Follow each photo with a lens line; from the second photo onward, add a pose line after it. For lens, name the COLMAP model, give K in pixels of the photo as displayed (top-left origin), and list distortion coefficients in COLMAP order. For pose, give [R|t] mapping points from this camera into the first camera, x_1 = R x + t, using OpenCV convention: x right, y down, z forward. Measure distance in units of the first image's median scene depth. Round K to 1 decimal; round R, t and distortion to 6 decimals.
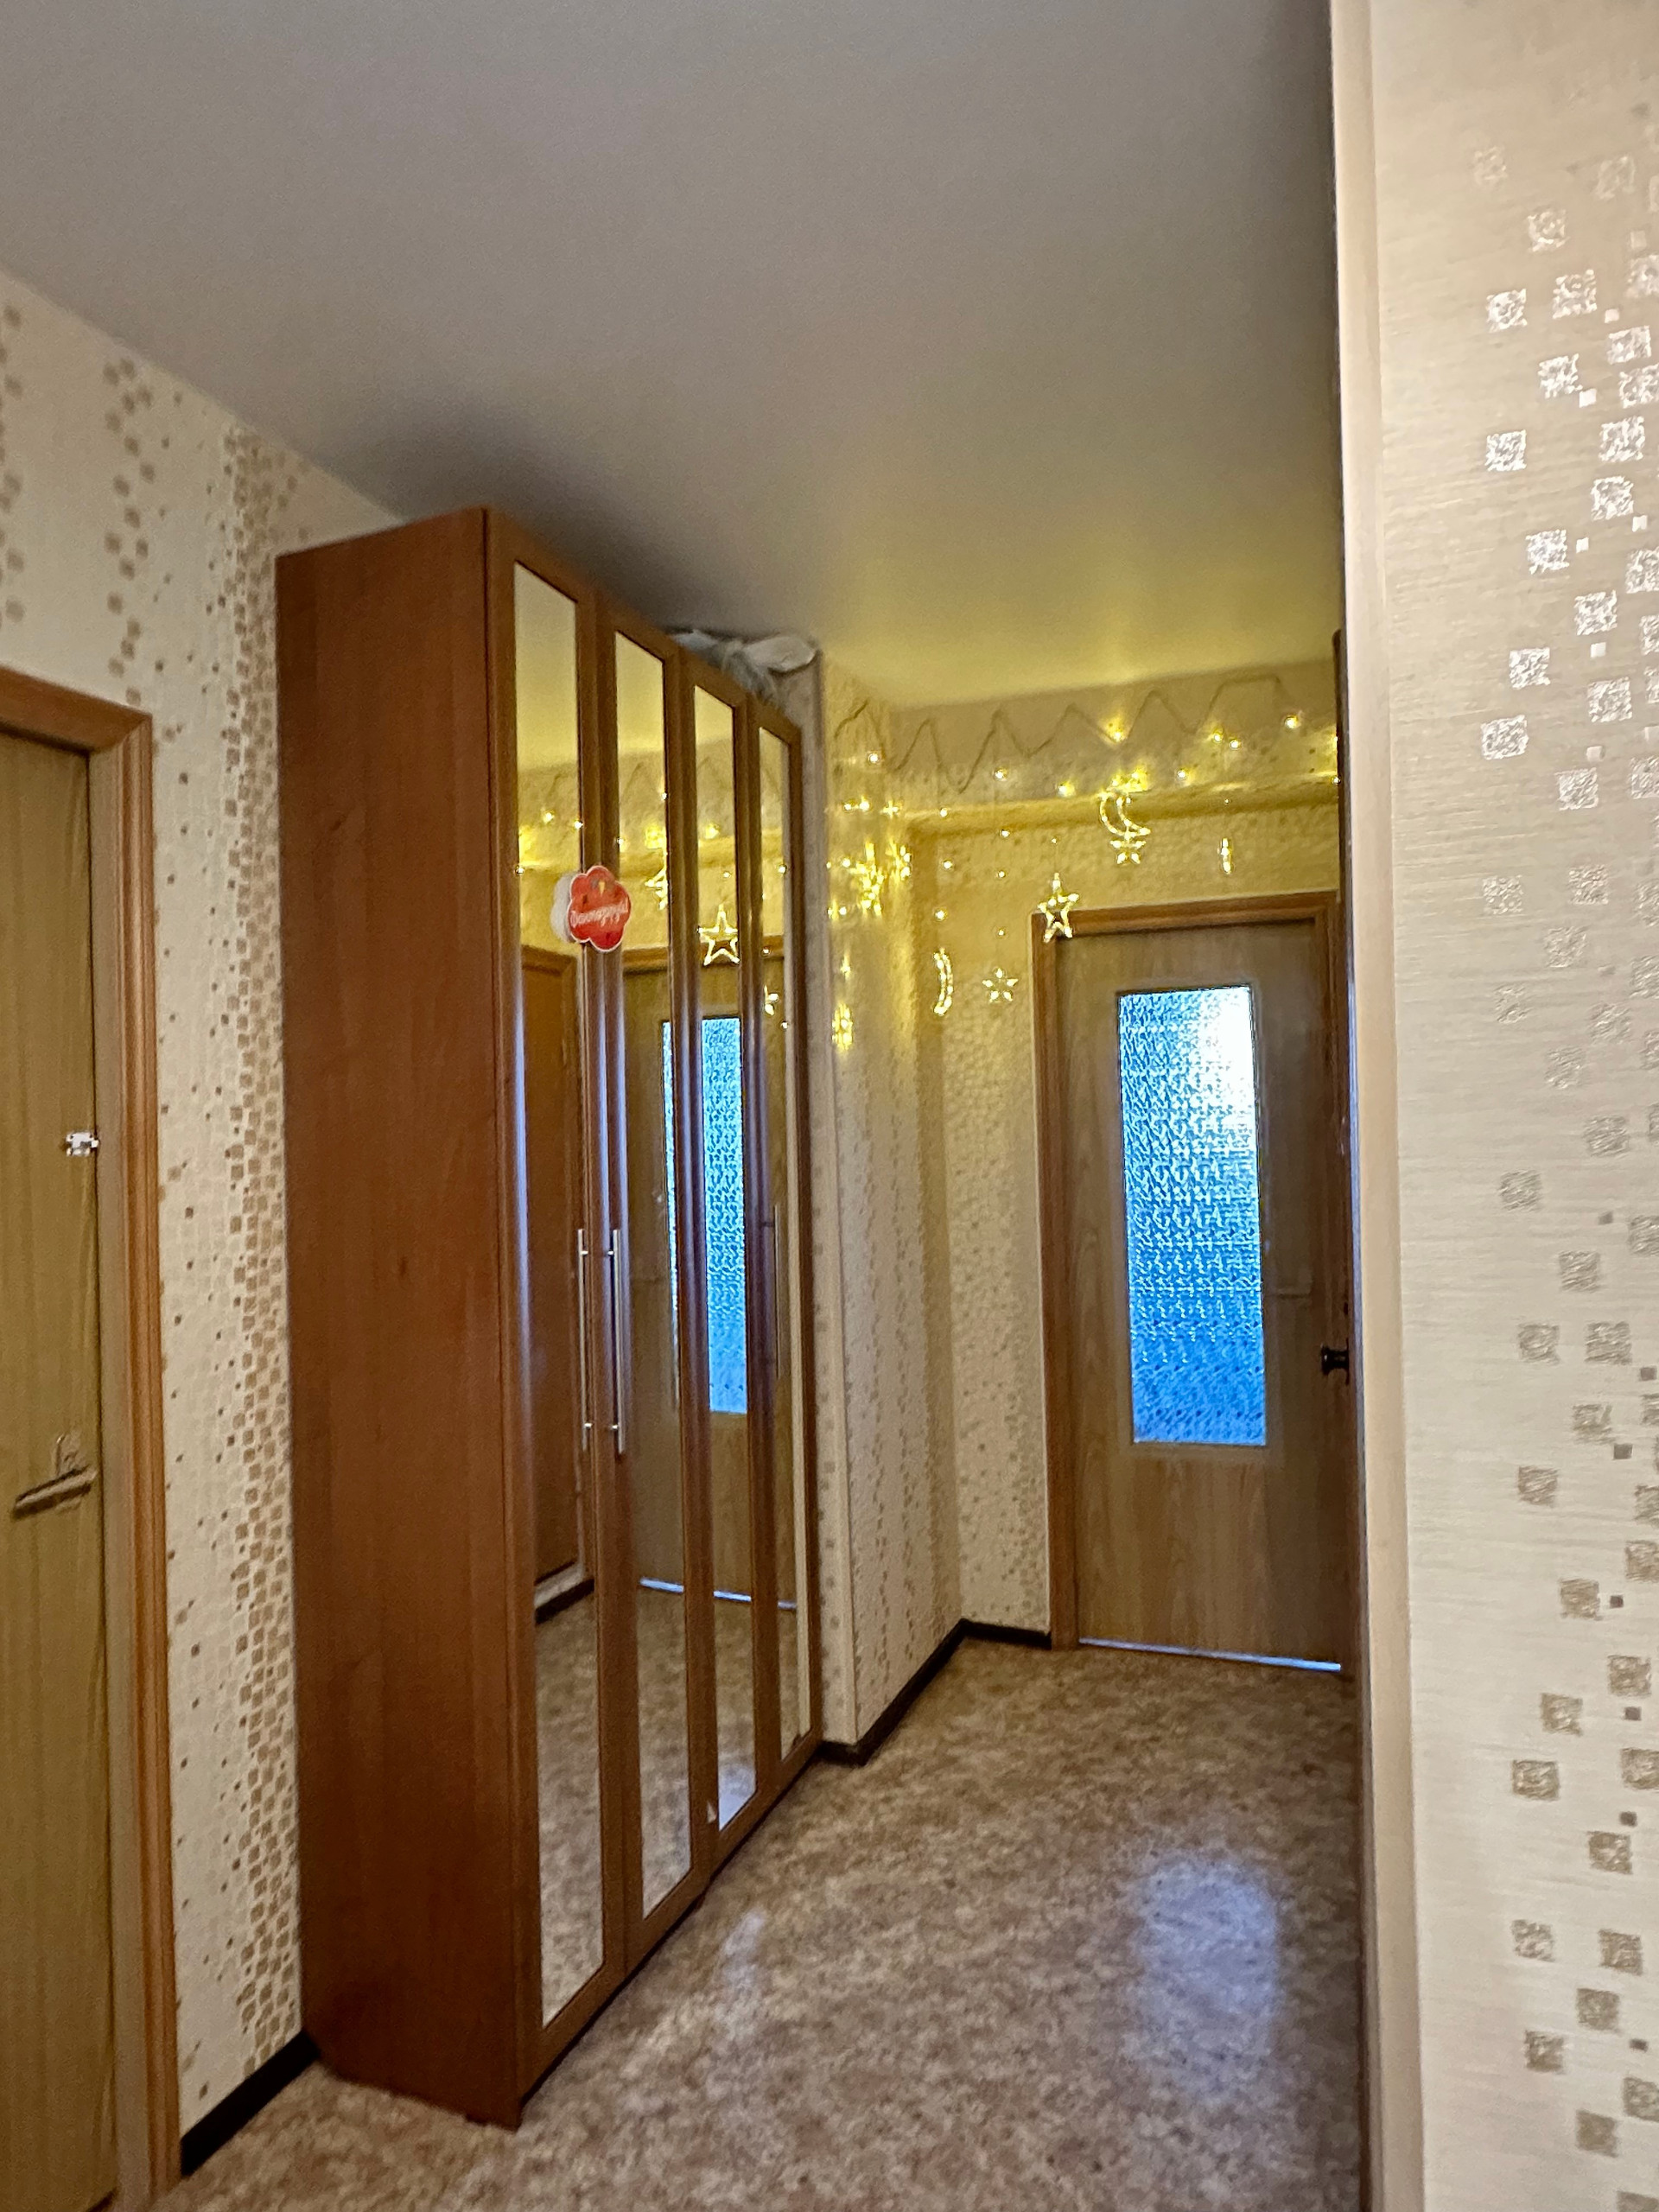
lens RADIAL K [[1321.2, 0, 829.5], [0, 1321.2, 1106.0], [0, 0, 1]] dist [-0.006354, -0.004090]
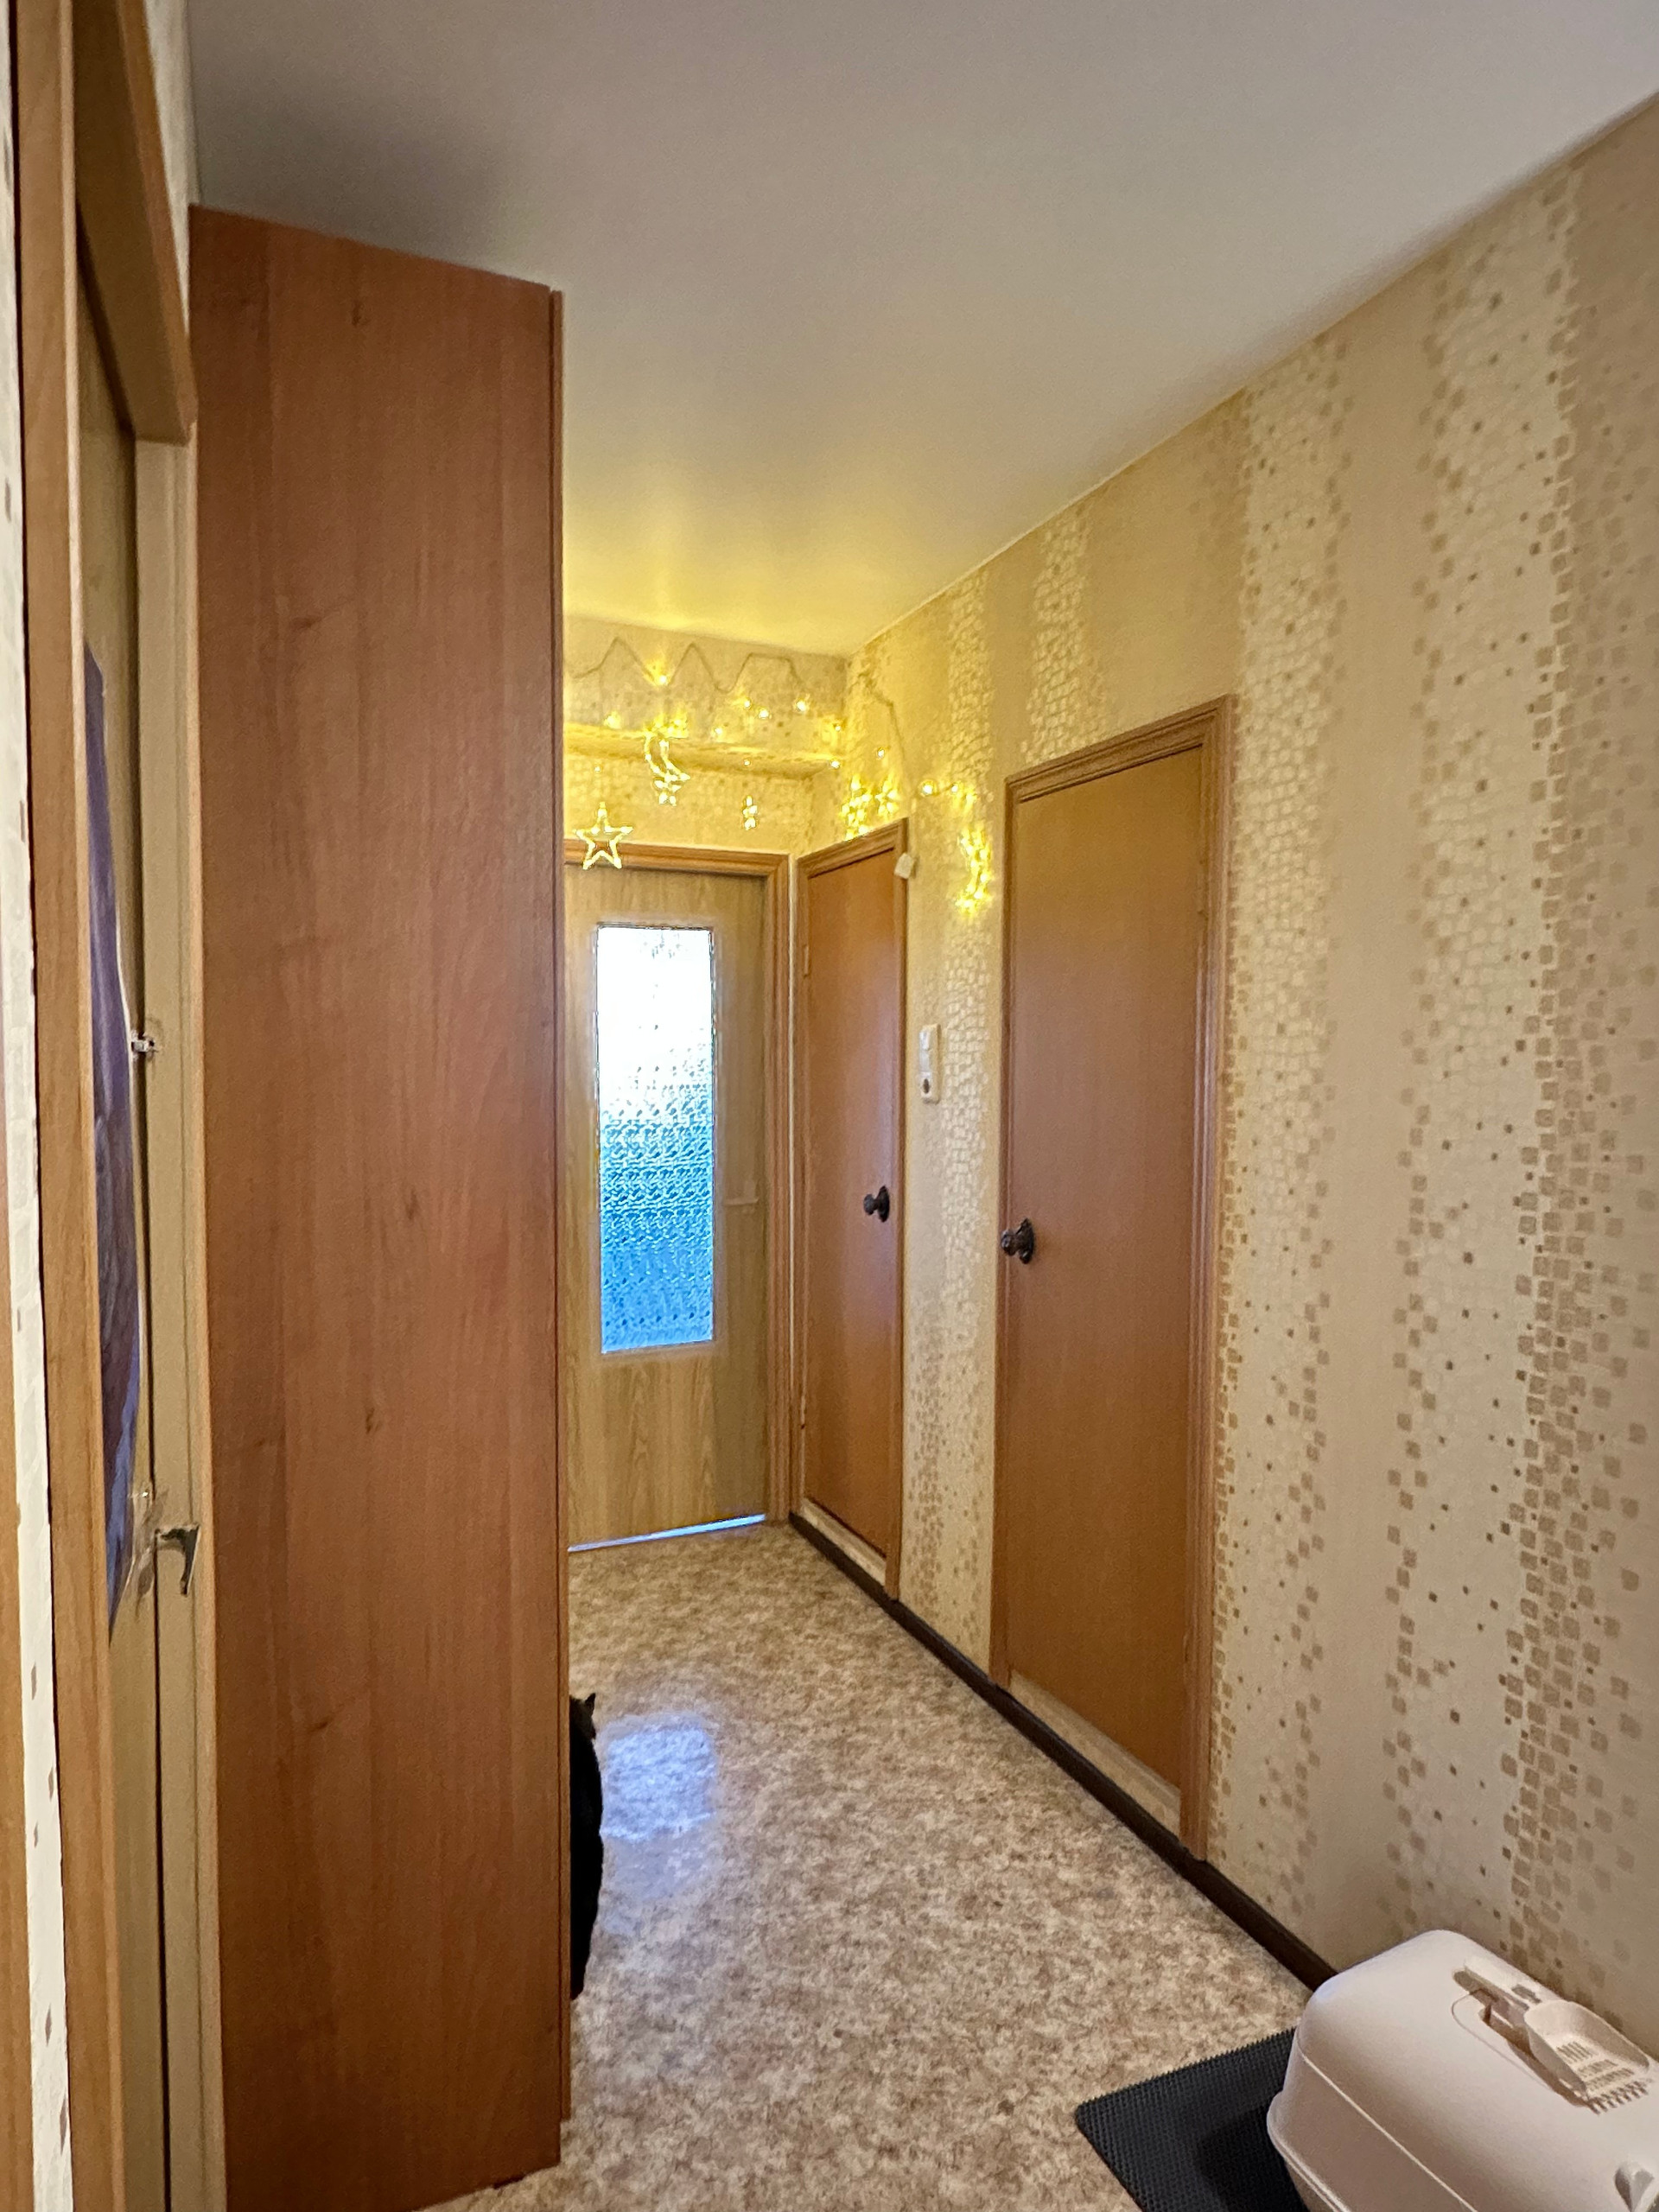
lens RADIAL K [[1321.2, 0, 829.5], [0, 1321.2, 1106.0], [0, 0, 1]] dist [-0.006354, -0.004090]
pose [[0.695281, -0.004312, 0.718725, -0.450478], [-0.035511, 0.998555, 0.040344, 0.009107], [-0.717860, -0.053573, 0.694123, 0.168482]]
